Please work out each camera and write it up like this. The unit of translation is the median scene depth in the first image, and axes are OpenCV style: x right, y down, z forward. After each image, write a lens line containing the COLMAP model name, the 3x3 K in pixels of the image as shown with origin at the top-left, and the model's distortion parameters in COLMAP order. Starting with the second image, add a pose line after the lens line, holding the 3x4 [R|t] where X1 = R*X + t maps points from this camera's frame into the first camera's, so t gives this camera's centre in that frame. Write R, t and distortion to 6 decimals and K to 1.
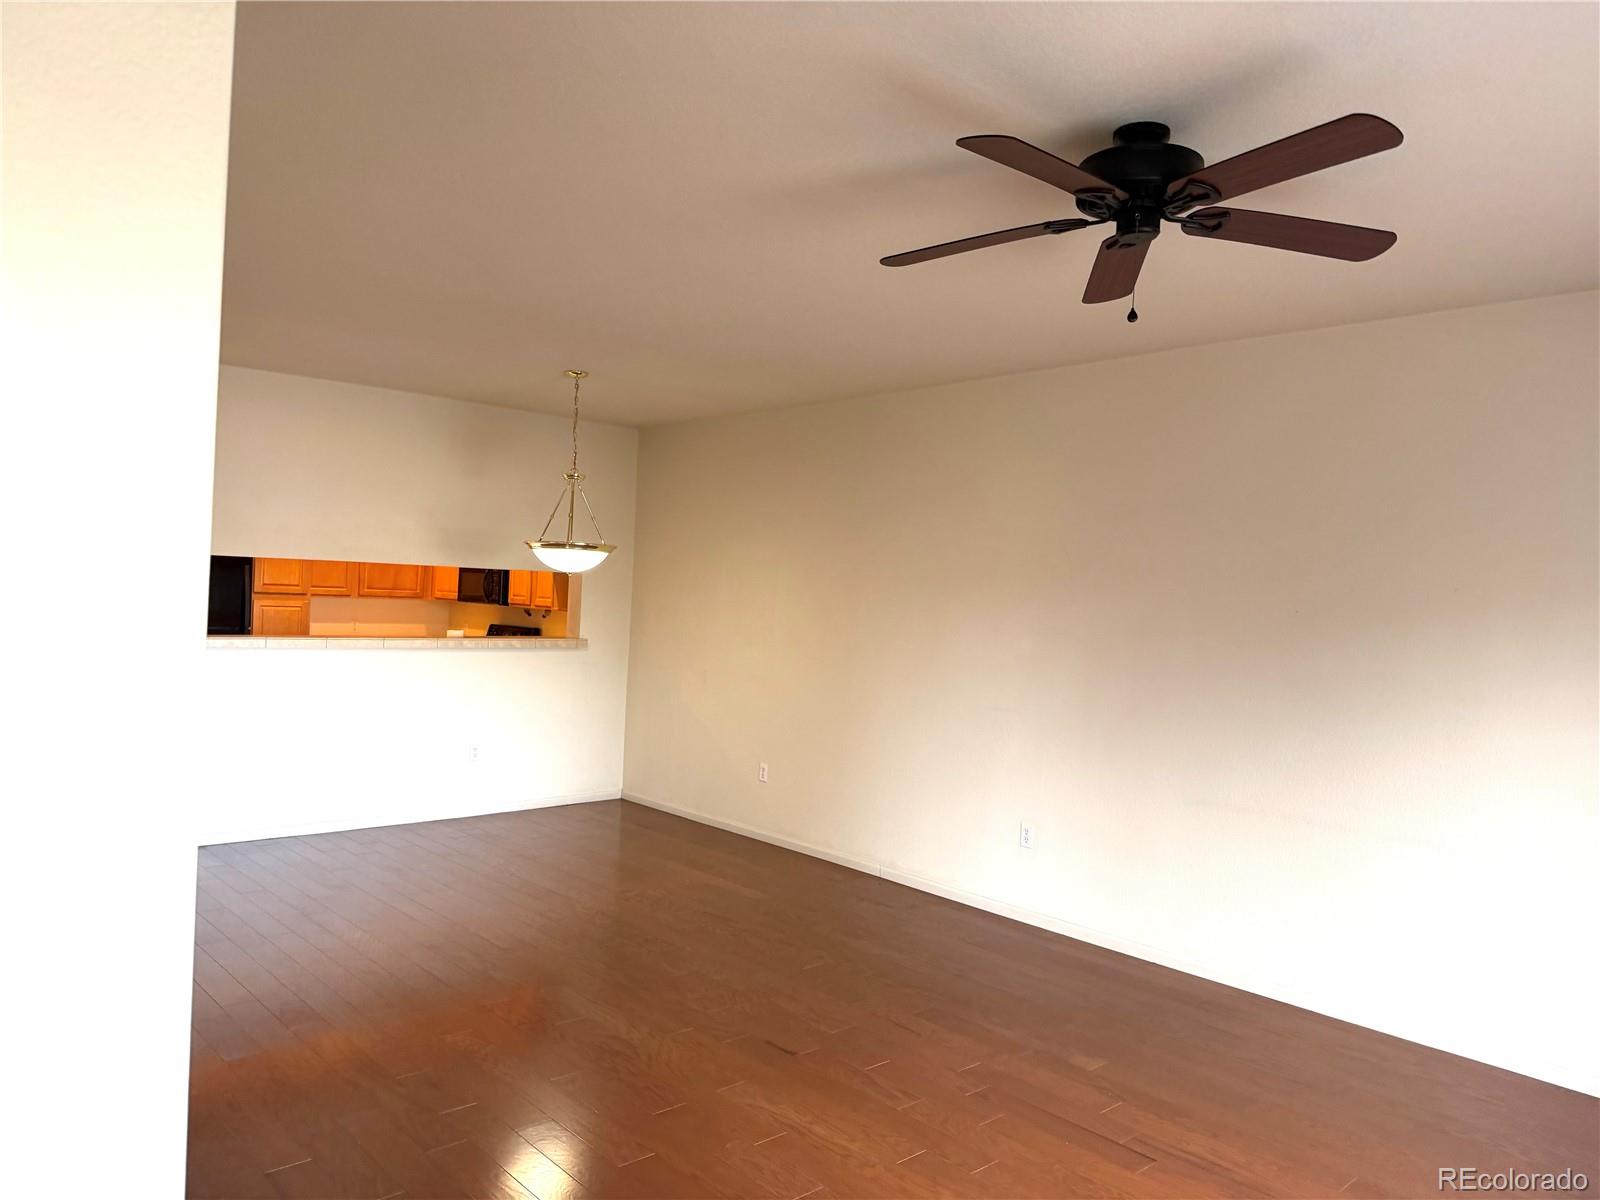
lens RADIAL K [[1118.1, 0, 802.3], [0, 1118.1, 595.6], [0, 0, 1]] dist [0.068826, -0.103148]
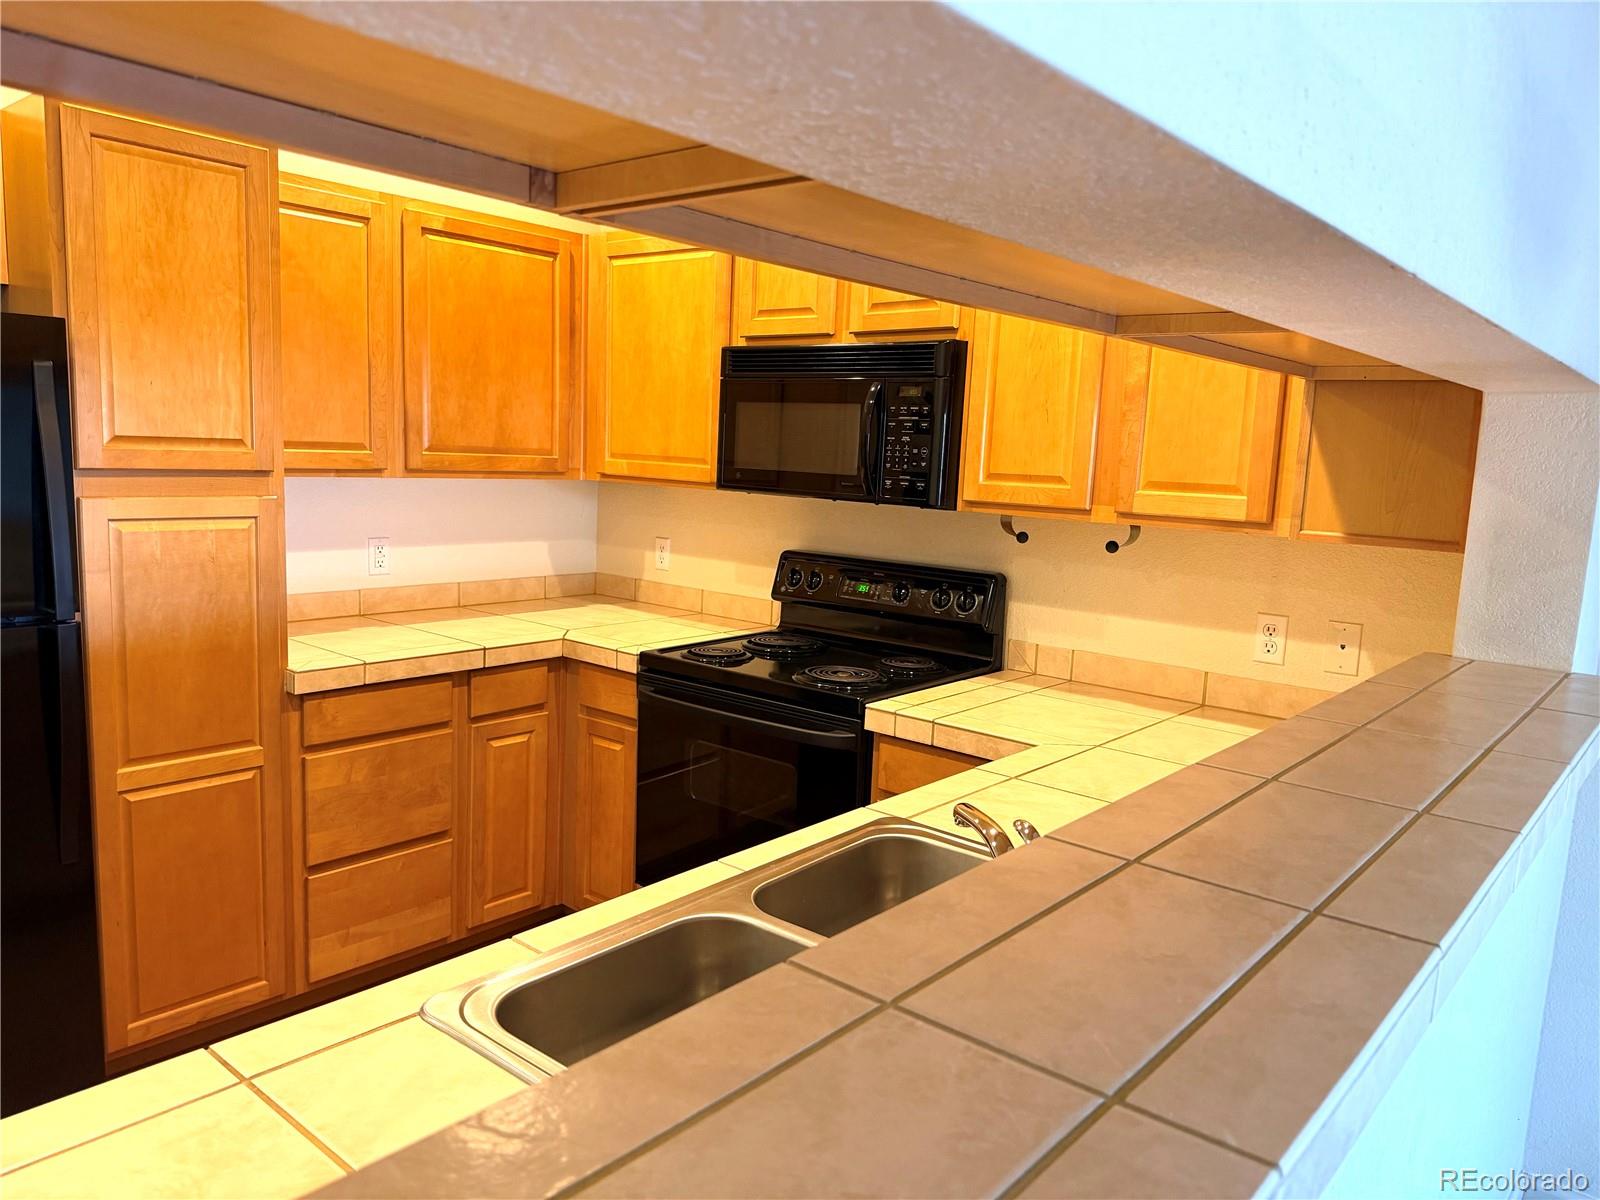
lens RADIAL K [[1118.1, 0, 795.8], [0, 1118.1, 600.7], [0, 0, 1]] dist [0.068826, -0.103148]
pose [[0.992021, -0.016706, 0.124964, -0.465669], [-0.000987, 0.990122, 0.140204, -0.012632], [-0.126072, -0.139209, 0.982205, 0.944564]]
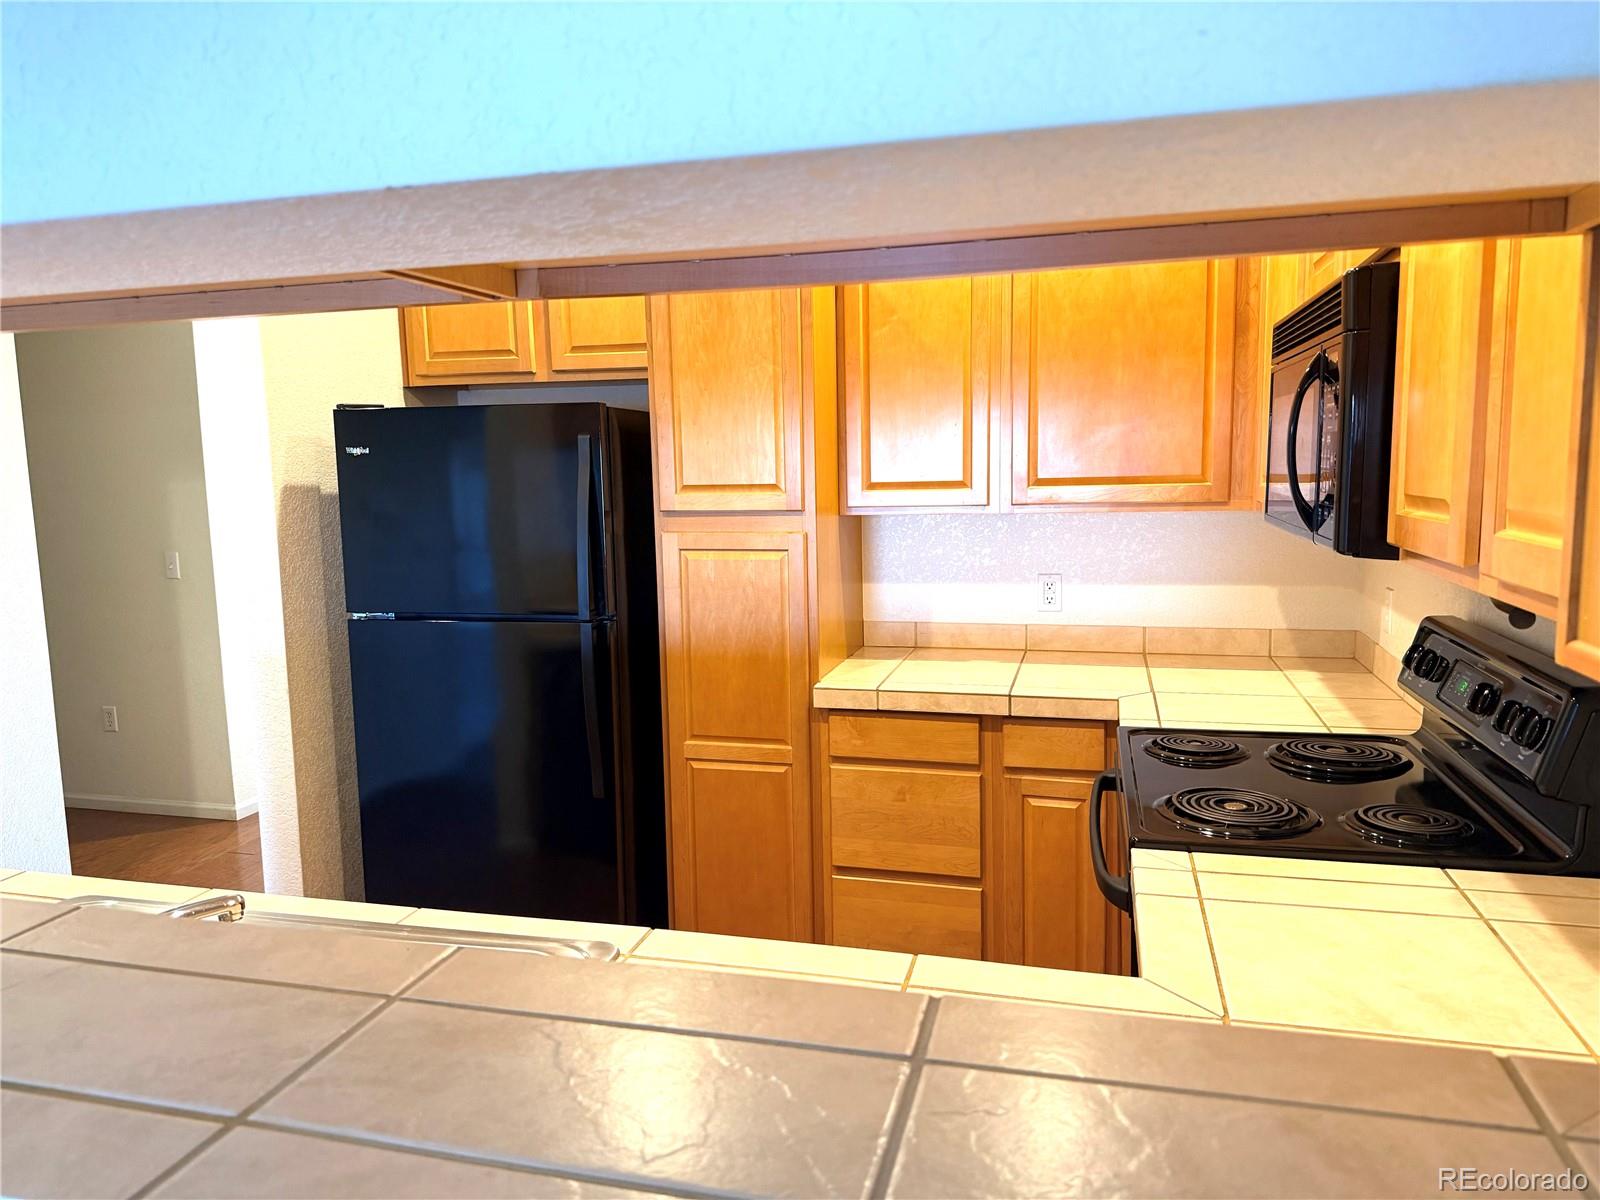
lens RADIAL K [[1118.1, 0, 798.9], [0, 1118.1, 606.2], [0, 0, 1]] dist [0.068826, -0.103148]
pose [[0.532895, 0.055739, -0.844343, -0.216960], [0.040788, 0.994976, 0.091425, -0.004706], [0.845198, -0.083159, 0.527945, 1.120506]]
